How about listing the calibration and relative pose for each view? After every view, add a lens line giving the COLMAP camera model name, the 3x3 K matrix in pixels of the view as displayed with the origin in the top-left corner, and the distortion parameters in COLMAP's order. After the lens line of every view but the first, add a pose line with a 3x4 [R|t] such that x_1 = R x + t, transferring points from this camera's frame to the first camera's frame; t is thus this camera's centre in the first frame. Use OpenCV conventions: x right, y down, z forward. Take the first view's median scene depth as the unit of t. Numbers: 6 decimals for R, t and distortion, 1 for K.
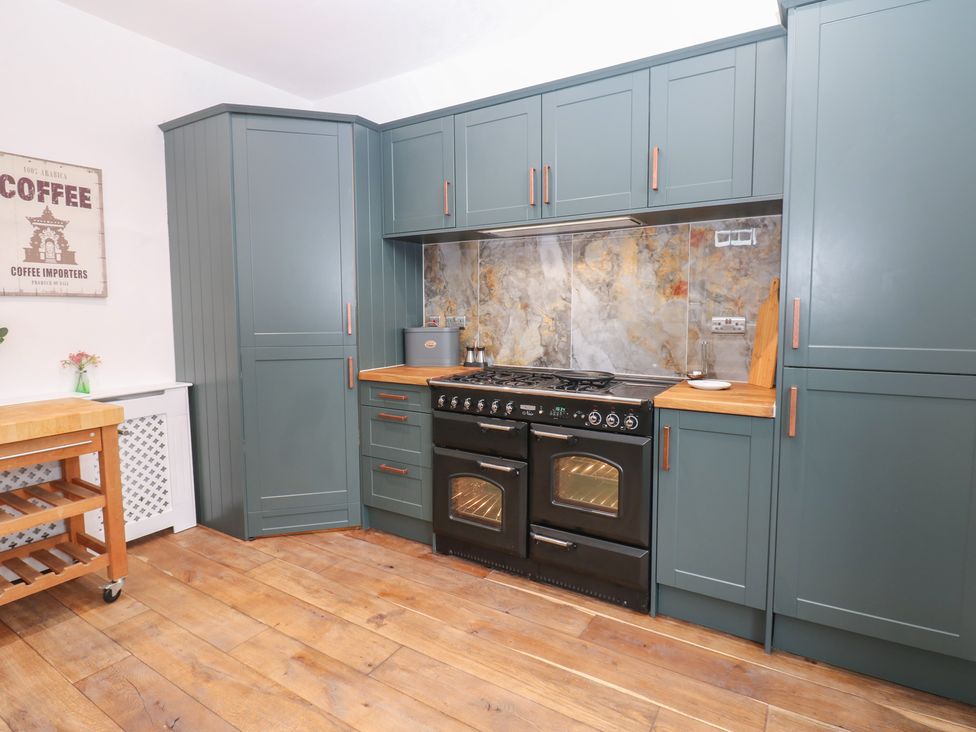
lens RADIAL K [[523.8, 0, 492.3], [0, 523.8, 352.0], [0, 0, 1]] dist [-0.000779, -0.013227]
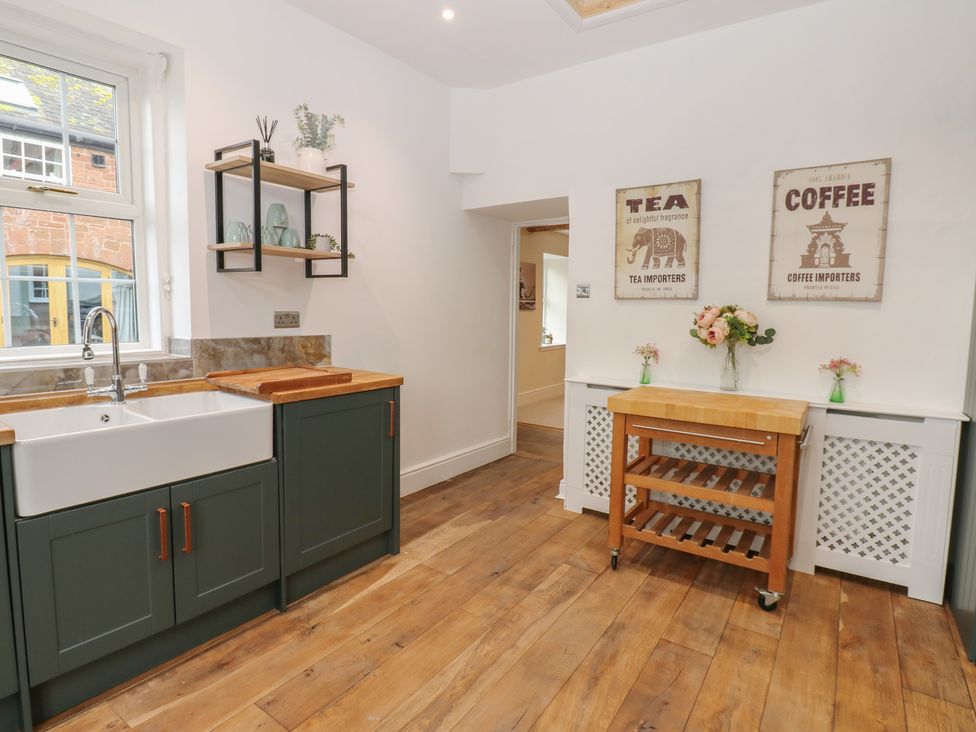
lens RADIAL K [[523.8, 0, 492.3], [0, 523.8, 353.0], [0, 0, 1]] dist [-0.000779, -0.013227]
pose [[-0.050338, 0.089939, -0.994674, 0.205769], [-0.102273, 0.990237, 0.094713, -0.036740], [0.993482, 0.106496, -0.040648, 0.414930]]
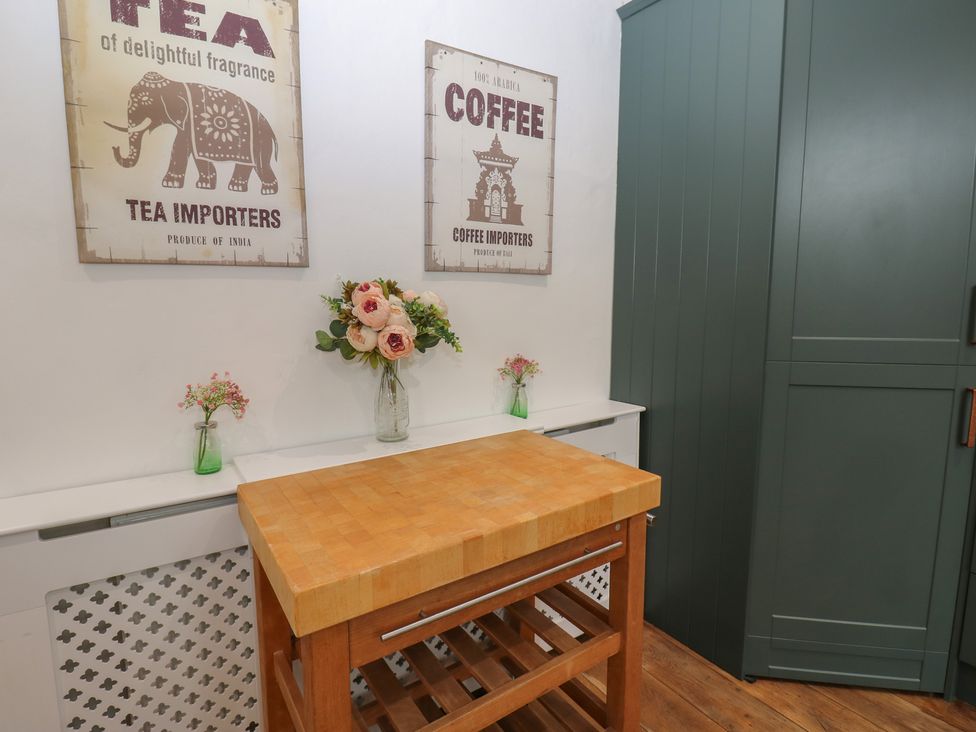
lens RADIAL K [[523.8, 0, 494.6], [0, 523.8, 352.6], [0, 0, 1]] dist [-0.000779, -0.013227]
pose [[0.910670, 0.051420, -0.409923, -0.563946], [-0.039060, 0.998496, 0.038475, -0.030903], [0.411285, -0.019026, 0.911308, 0.384425]]
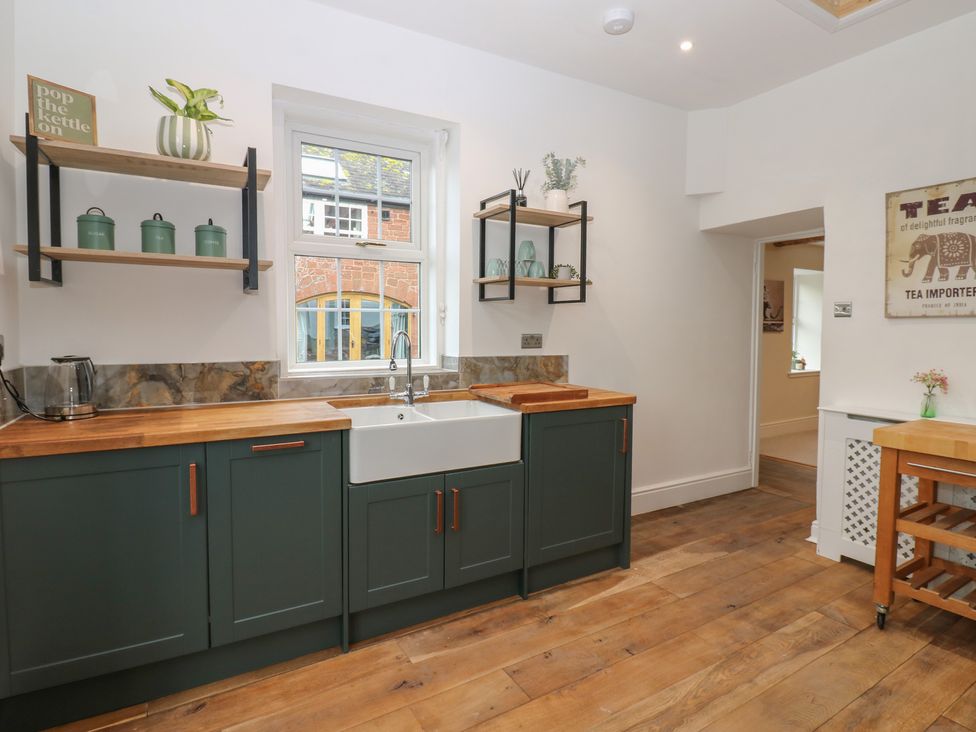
lens RADIAL K [[523.8, 0, 490.7], [0, 523.8, 351.7], [0, 0, 1]] dist [-0.000779, -0.013227]
pose [[-0.462396, 0.040883, -0.885731, 0.275382], [-0.081330, 0.992770, 0.088282, -0.035066], [0.882936, 0.112857, -0.455728, 0.418524]]
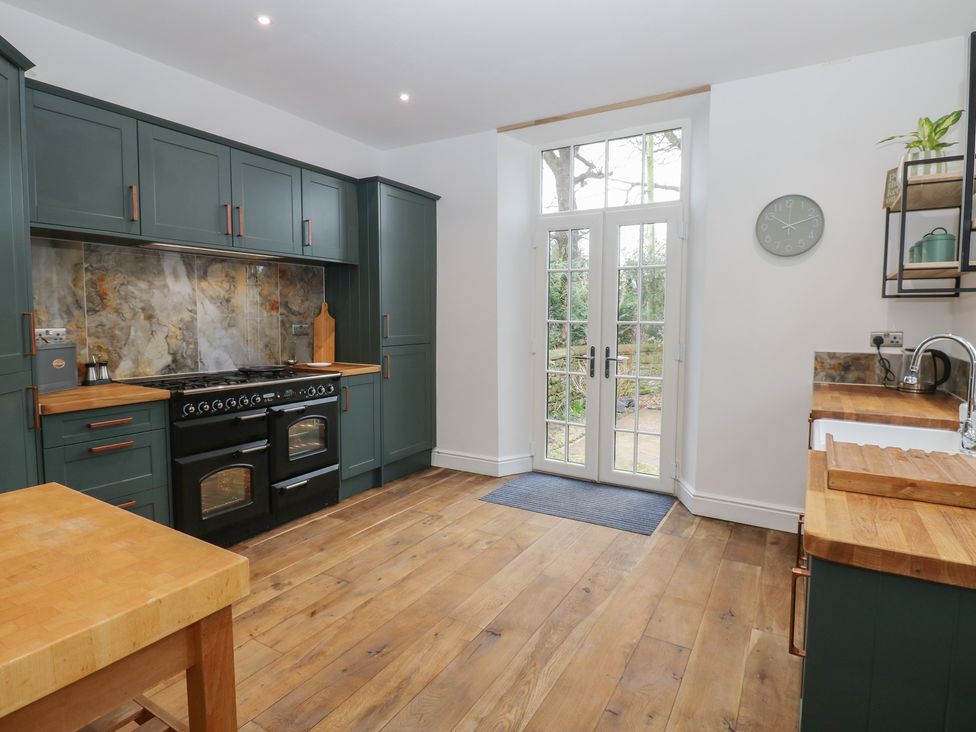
lens RADIAL K [[523.8, 0, 482.2], [0, 523.8, 355.8], [0, 0, 1]] dist [-0.000779, -0.013227]
pose [[-0.002393, -0.071602, 0.997430, -1.131549], [0.077673, 0.994407, 0.071572, -0.040882], [-0.996976, 0.077644, 0.003182, 0.421292]]
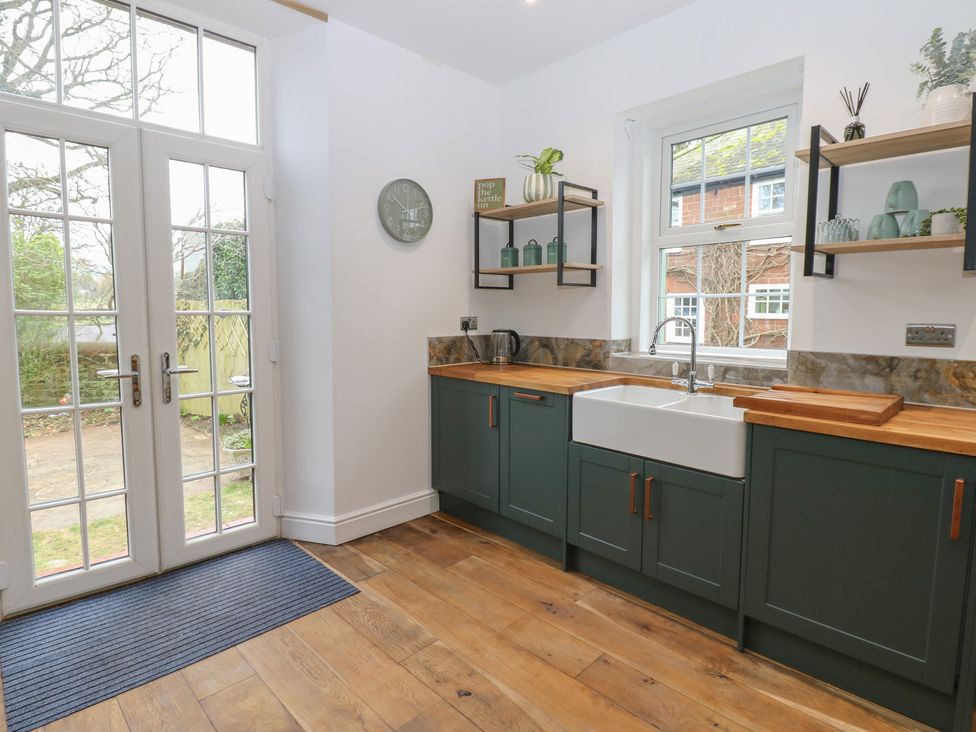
lens RADIAL K [[523.8, 0, 494.9], [0, 523.8, 354.1], [0, 0, 1]] dist [-0.000779, -0.013227]
pose [[-0.973113, -0.020615, 0.229402, -0.388170], [0.018096, 0.986065, 0.165374, -0.070993], [-0.229614, 0.165079, -0.959180, 0.830893]]
